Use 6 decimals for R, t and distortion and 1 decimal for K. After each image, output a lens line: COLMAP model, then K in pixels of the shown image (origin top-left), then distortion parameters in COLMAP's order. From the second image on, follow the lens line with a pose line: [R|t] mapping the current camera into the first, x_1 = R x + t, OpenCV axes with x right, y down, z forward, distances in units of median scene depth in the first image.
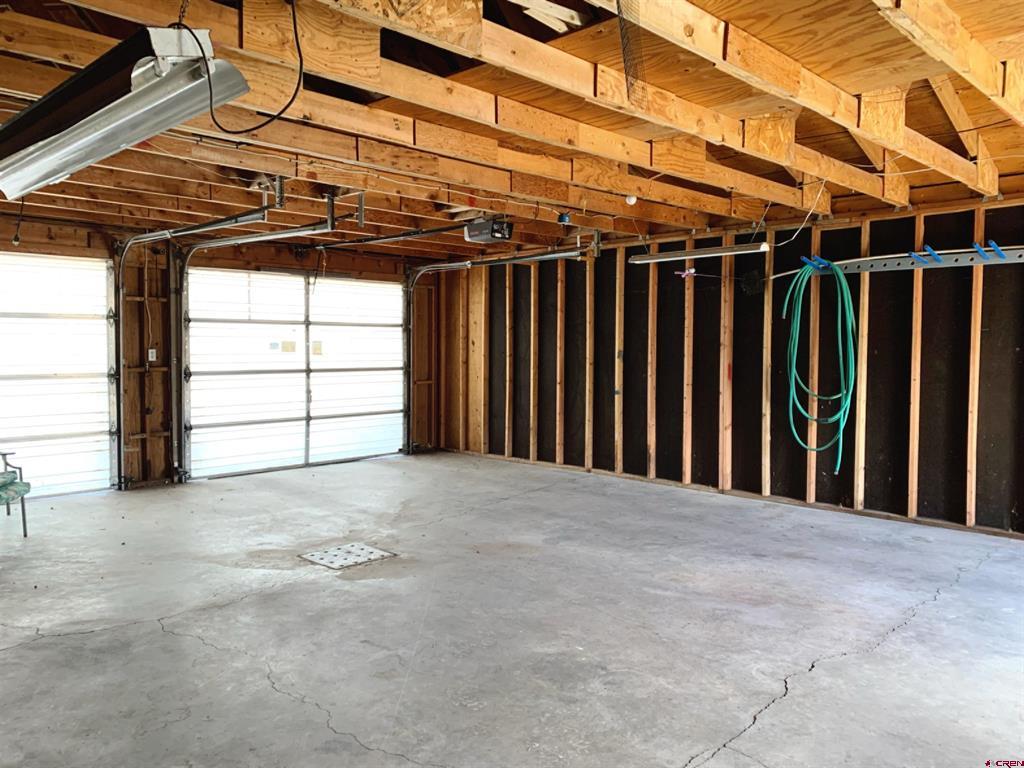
lens RADIAL K [[785.4, 0, 521.2], [0, 785.4, 388.5], [0, 0, 1]] dist [0.051444, -0.067670]
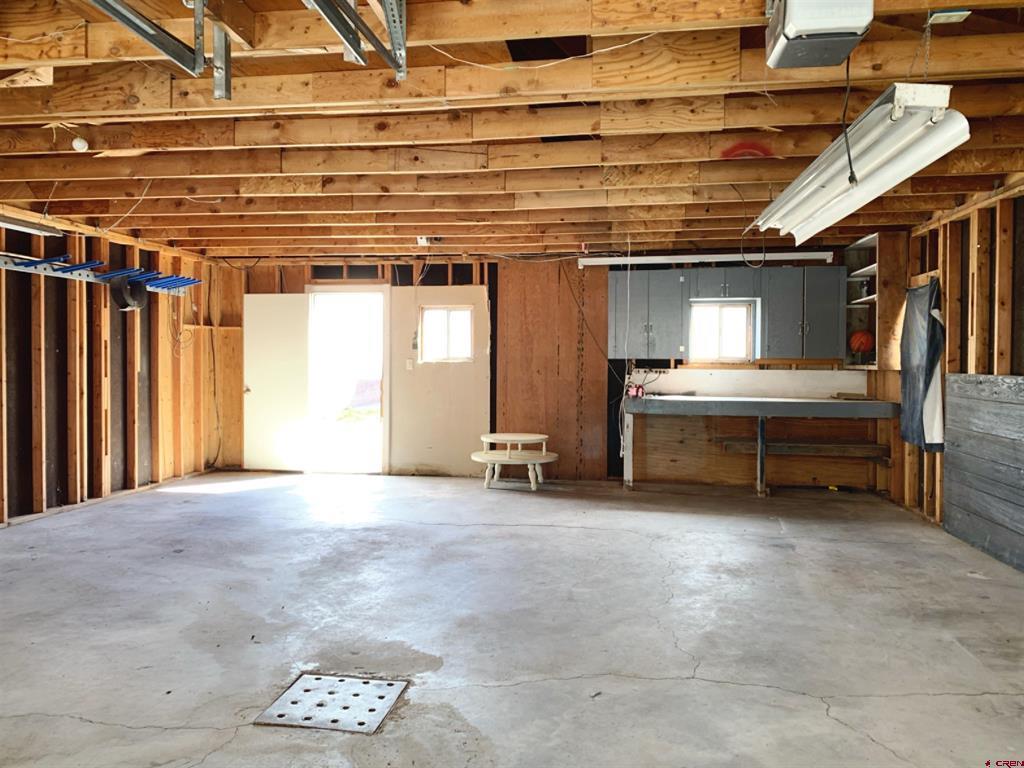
lens RADIAL K [[785.4, 0, 503.3], [0, 785.4, 380.3], [0, 0, 1]] dist [0.051444, -0.067670]
pose [[-0.575352, -0.027215, 0.817453, -0.788656], [0.041142, 0.997218, 0.062157, -0.057108], [-0.816871, 0.069394, -0.572631, 1.260346]]
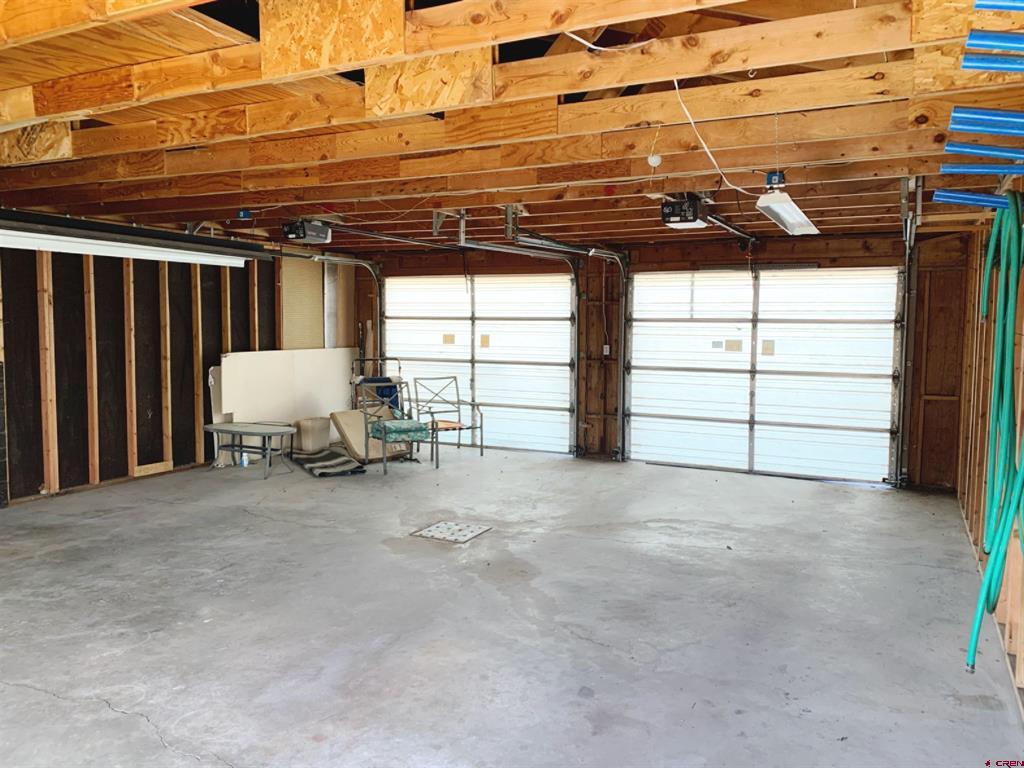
lens RADIAL K [[785.4, 0, 517.5], [0, 785.4, 379.1], [0, 0, 1]] dist [0.051444, -0.067670]
pose [[0.302423, 0.071285, -0.950505, 0.910166], [-0.063907, 0.996472, 0.054400, -0.079631], [0.951029, 0.044292, 0.305911, 0.756744]]
